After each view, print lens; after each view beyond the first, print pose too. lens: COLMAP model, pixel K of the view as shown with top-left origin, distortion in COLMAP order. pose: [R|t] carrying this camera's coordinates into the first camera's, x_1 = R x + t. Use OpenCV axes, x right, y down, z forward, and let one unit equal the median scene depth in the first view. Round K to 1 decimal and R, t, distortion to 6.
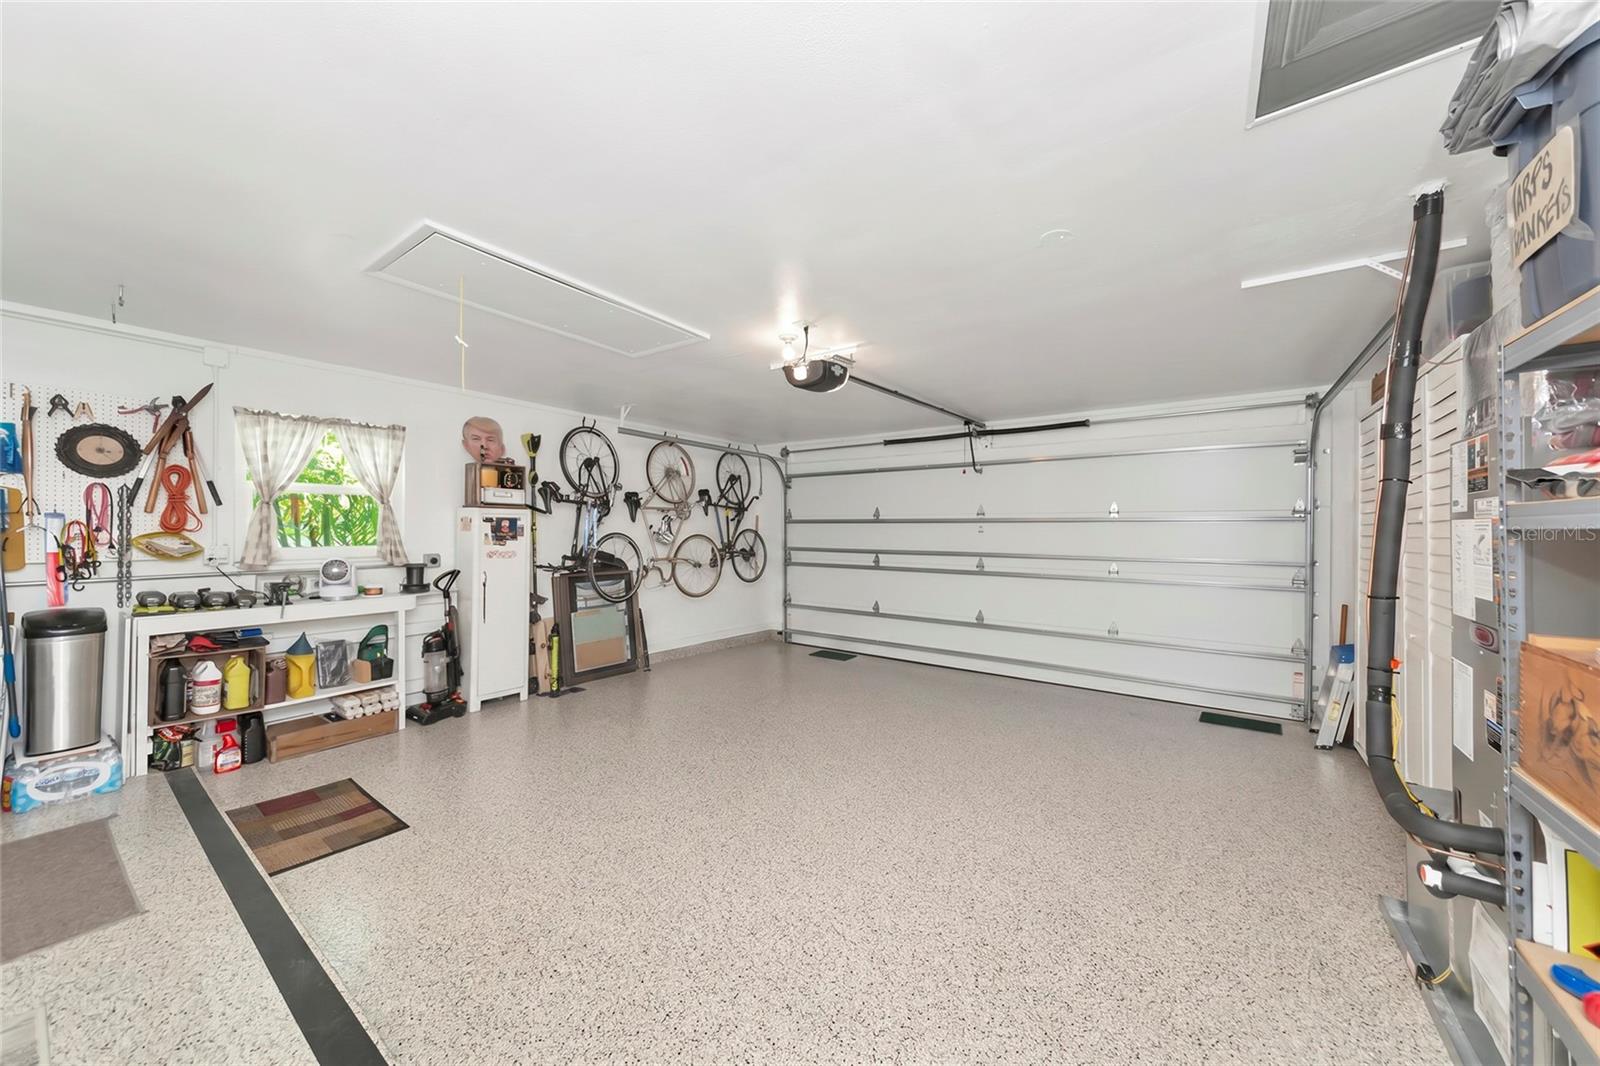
lens RADIAL K [[563.5, 0, 813.5], [0, 563.5, 530.5], [0, 0, 1]] dist [0.000929, -0.000602]
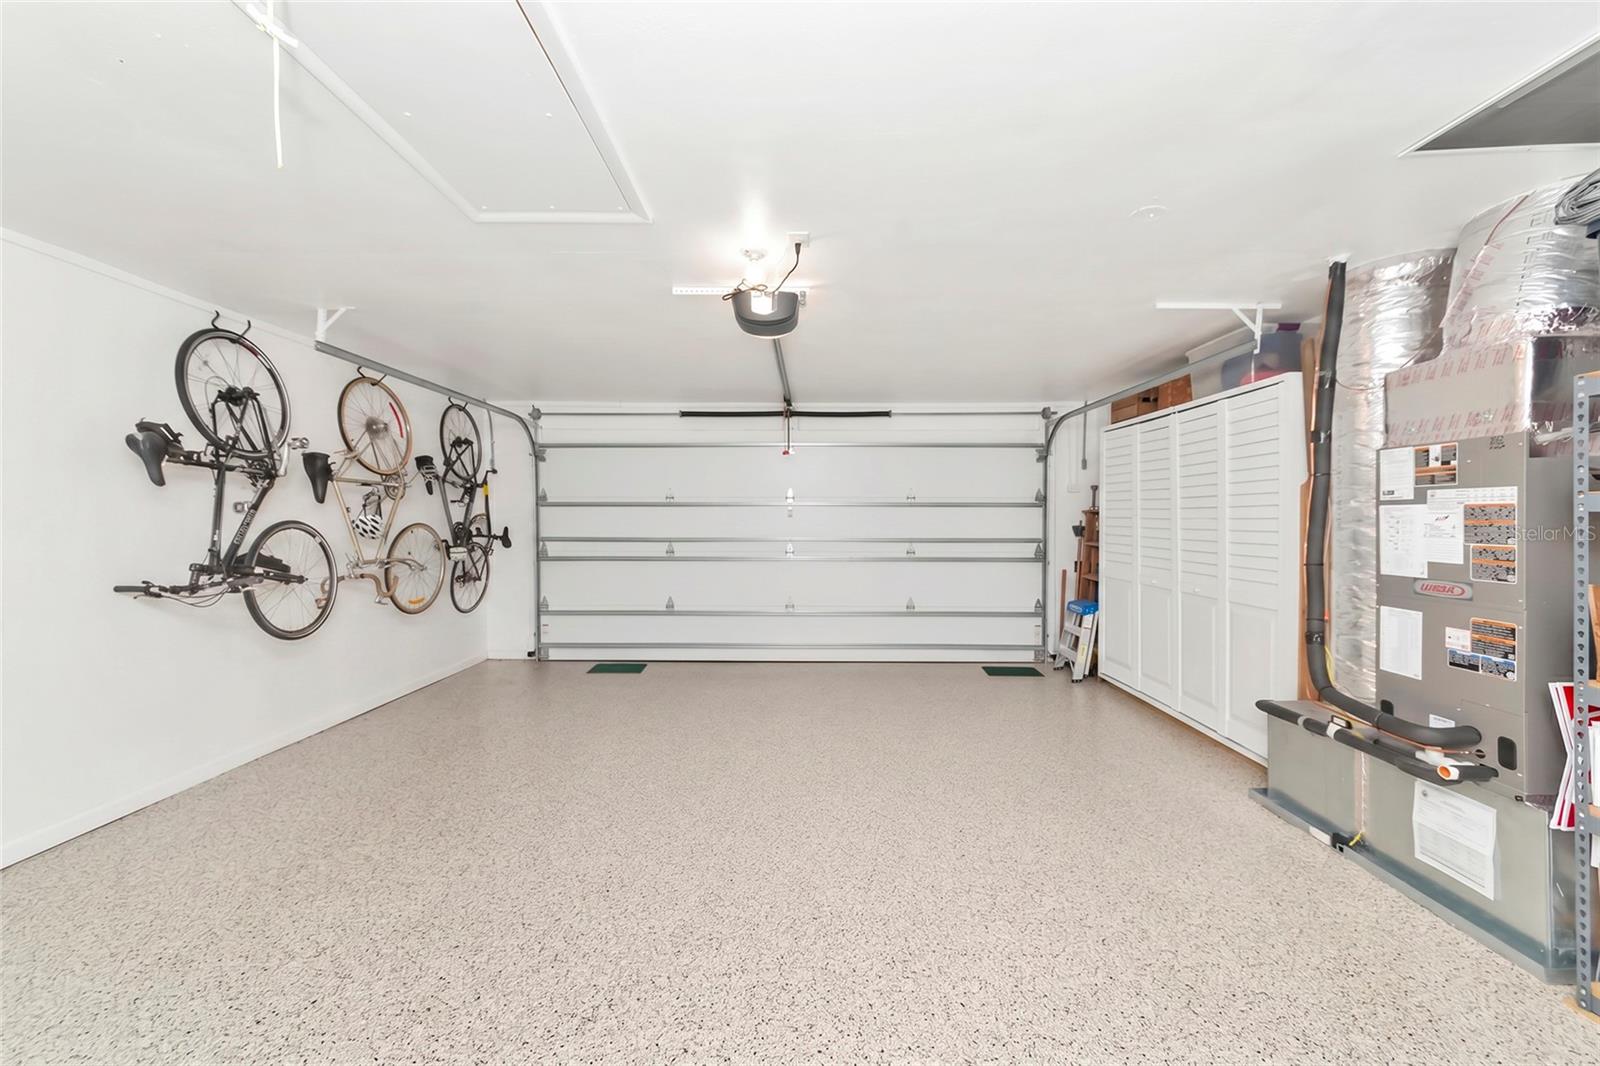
lens RADIAL K [[563.5, 0, 799.6], [0, 563.5, 523.0], [0, 0, 1]] dist [0.000929, -0.000602]
pose [[0.820765, -0.012064, 0.571139, -0.233983], [0.004357, 0.999880, 0.014859, -0.000207], [-0.571250, -0.009707, 0.820719, 0.198929]]
